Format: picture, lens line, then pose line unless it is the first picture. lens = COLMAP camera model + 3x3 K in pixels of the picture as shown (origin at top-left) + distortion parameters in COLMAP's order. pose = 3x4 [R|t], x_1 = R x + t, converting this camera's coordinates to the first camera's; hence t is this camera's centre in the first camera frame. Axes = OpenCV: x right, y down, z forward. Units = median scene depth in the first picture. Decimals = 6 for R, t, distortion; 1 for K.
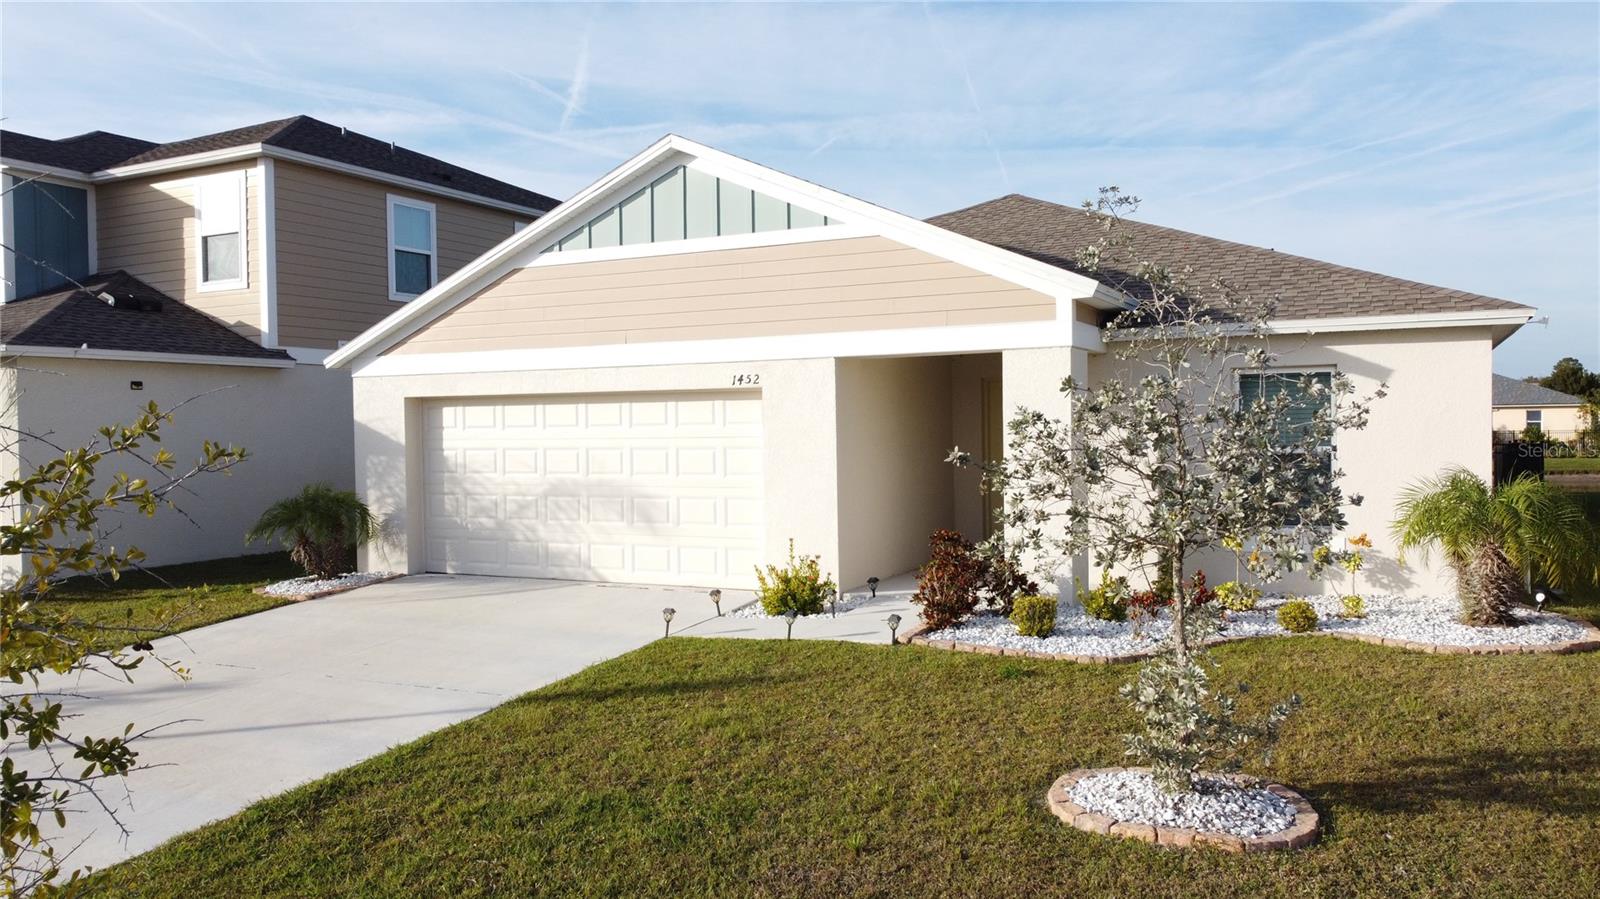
lens RADIAL K [[1208.9, 0, 800.0], [0, 1208.9, 449.5], [0, 0, 1]] dist [0.007874, -0.017321]
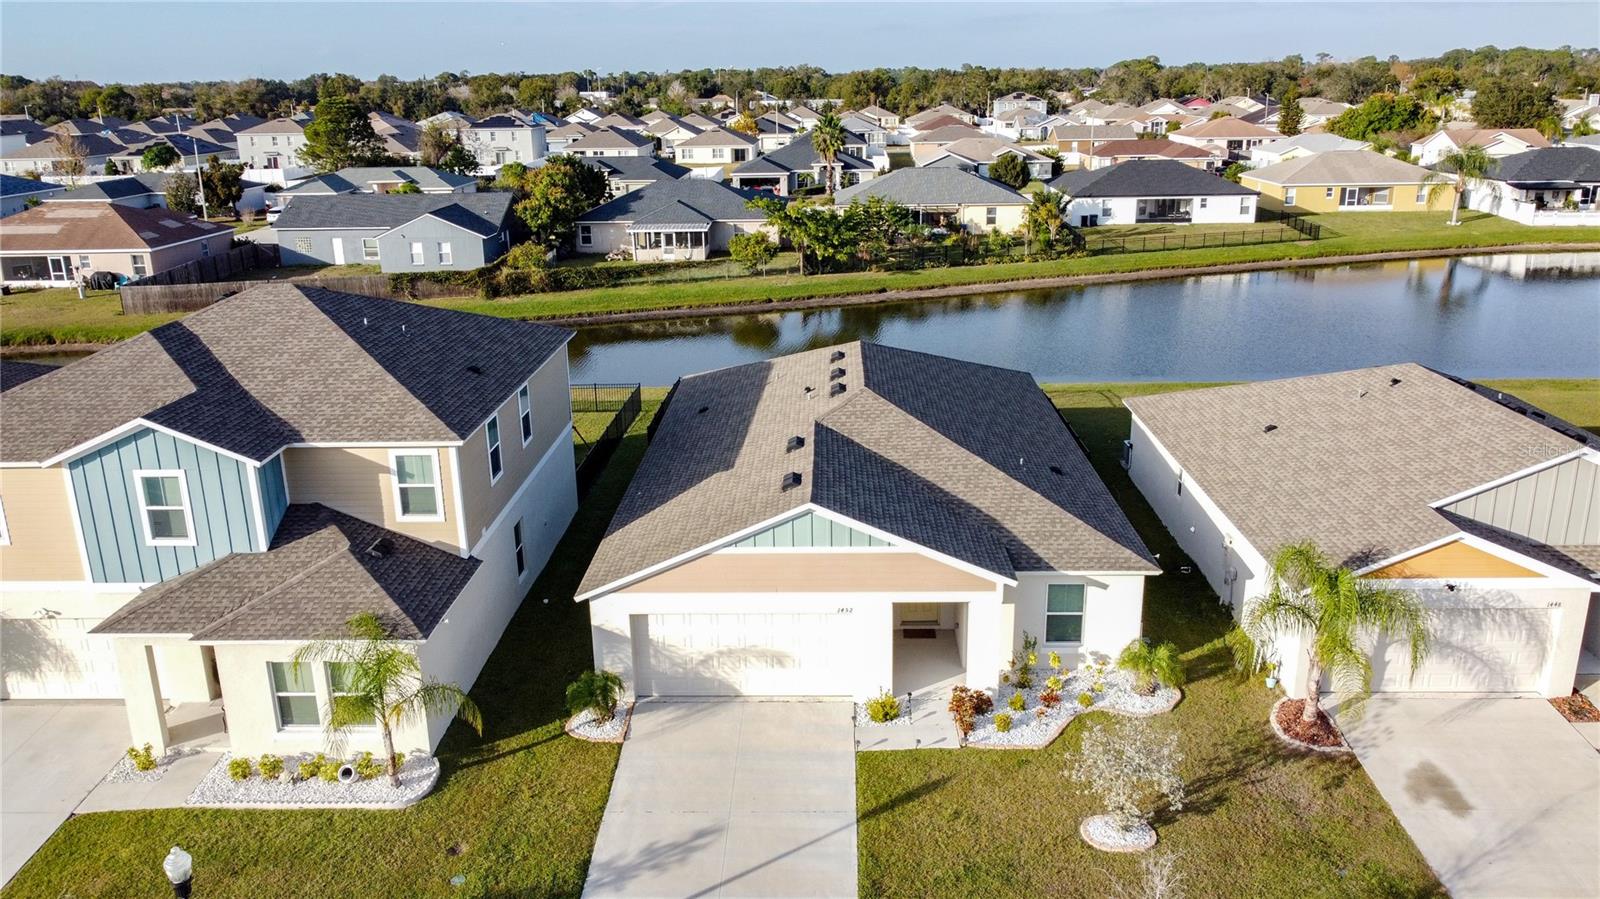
lens RADIAL K [[1208.9, 0, 800.0], [0, 1208.9, 449.5], [0, 0, 1]] dist [0.007874, -0.017321]
pose [[0.904851, -0.124812, 0.407022, -0.857392], [0.010524, 0.962325, 0.271699, -0.822101], [-0.425599, -0.241563, 0.872074, -0.669568]]
